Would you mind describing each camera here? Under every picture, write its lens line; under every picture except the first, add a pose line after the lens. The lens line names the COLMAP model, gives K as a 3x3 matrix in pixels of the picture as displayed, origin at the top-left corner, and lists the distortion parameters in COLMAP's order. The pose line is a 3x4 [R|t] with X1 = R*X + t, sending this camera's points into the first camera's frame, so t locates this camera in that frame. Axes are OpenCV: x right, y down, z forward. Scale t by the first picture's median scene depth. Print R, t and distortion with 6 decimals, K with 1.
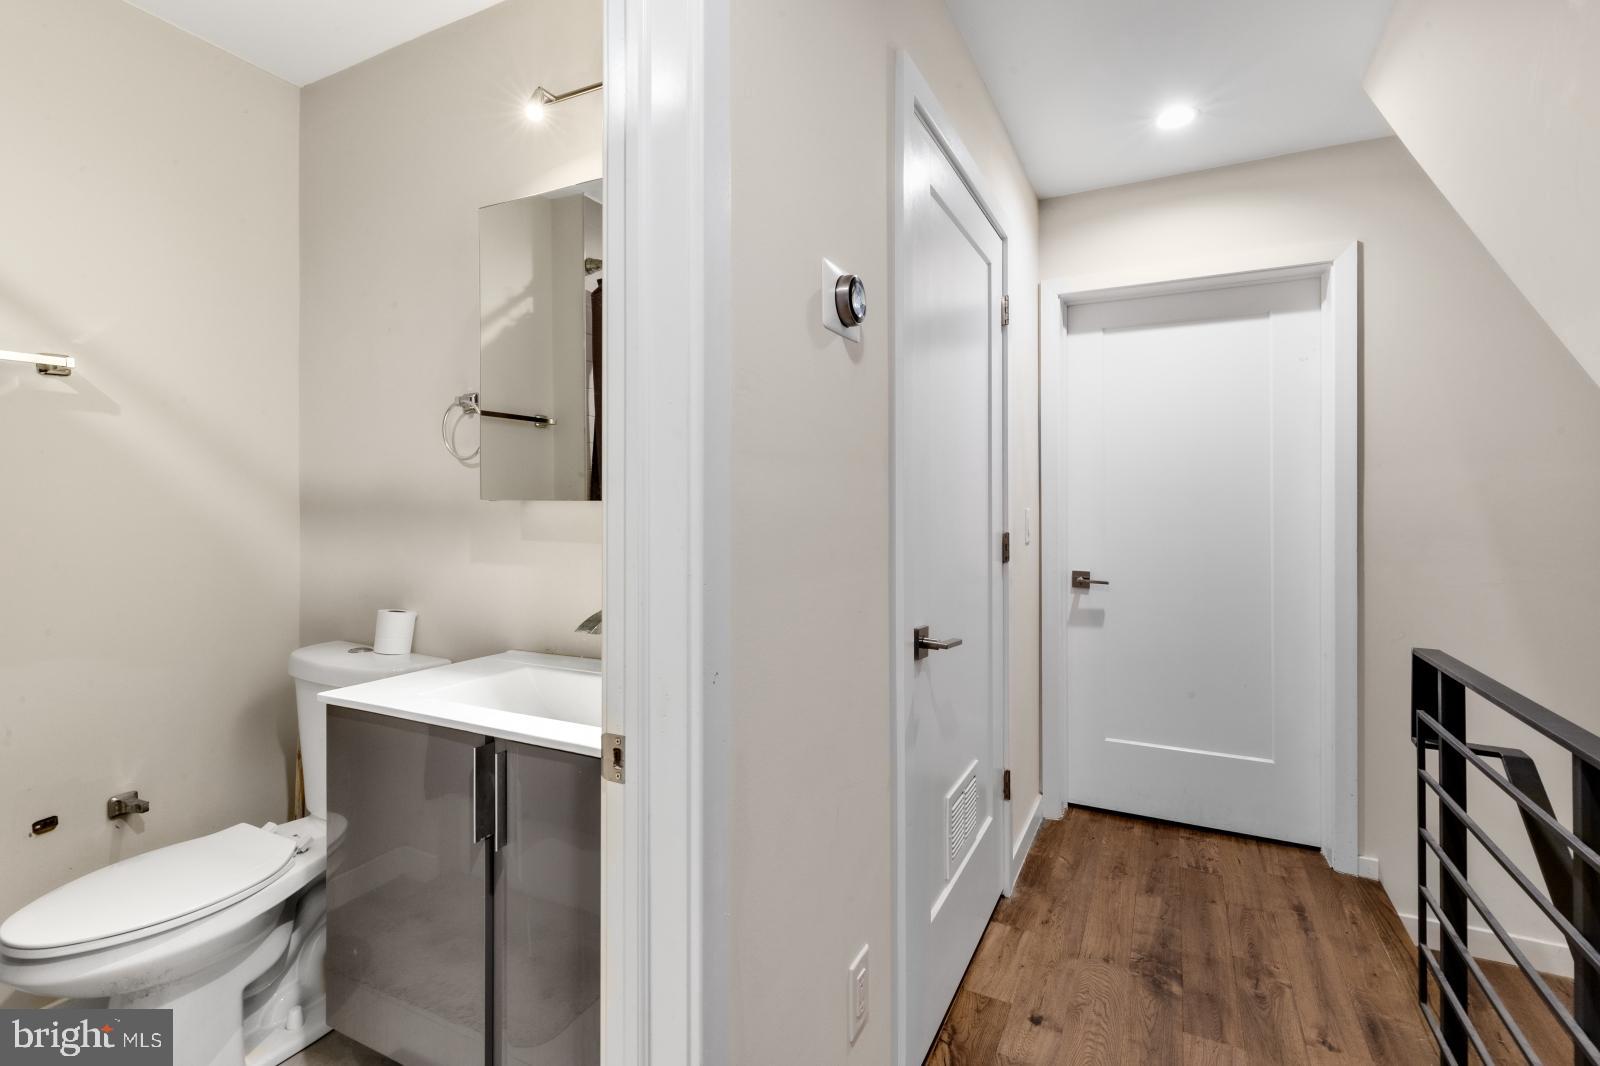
lens RADIAL K [[765.2, 0, 800.8], [0, 765.2, 500.8], [0, 0, 1]] dist [0.003194, 0.001200]
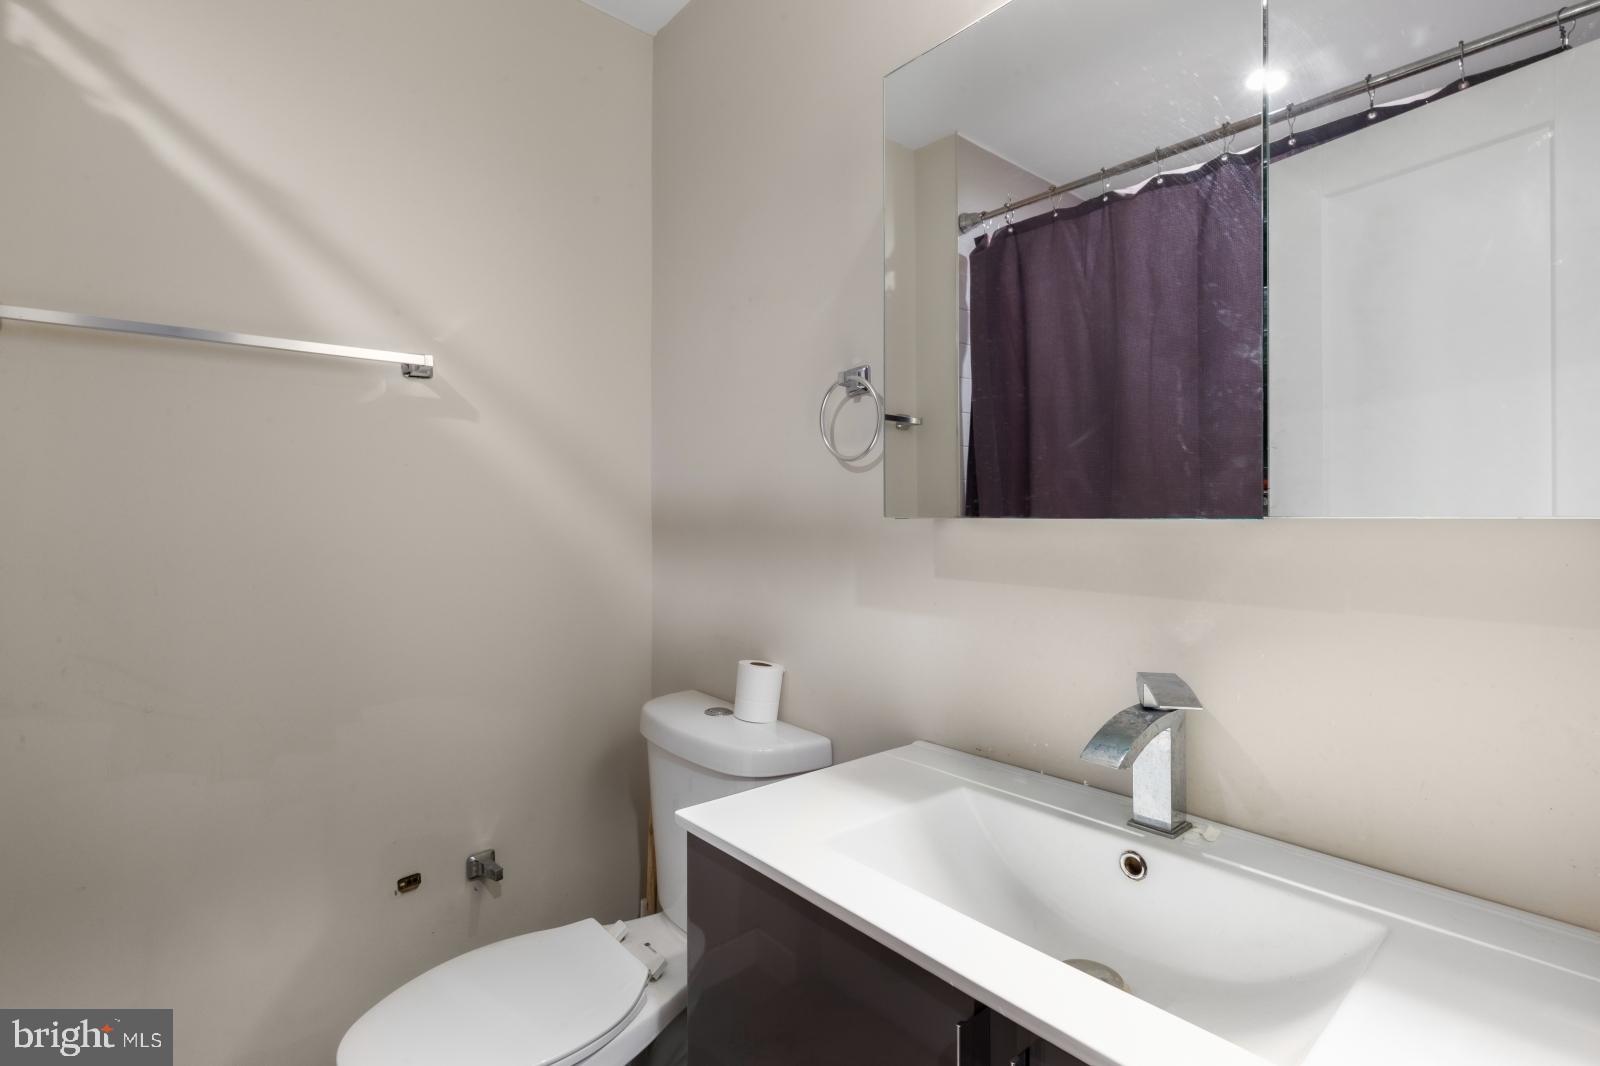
lens RADIAL K [[747.5, 0, 806.1], [0, 747.5, 524.7], [0, 0, 1]] dist [0.000842, -0.000471]
pose [[0.930593, 0.002956, -0.366042, -0.225721], [-0.000935, 0.999983, 0.005699, 0.001731], [0.366053, -0.004961, 0.930581, 0.344312]]
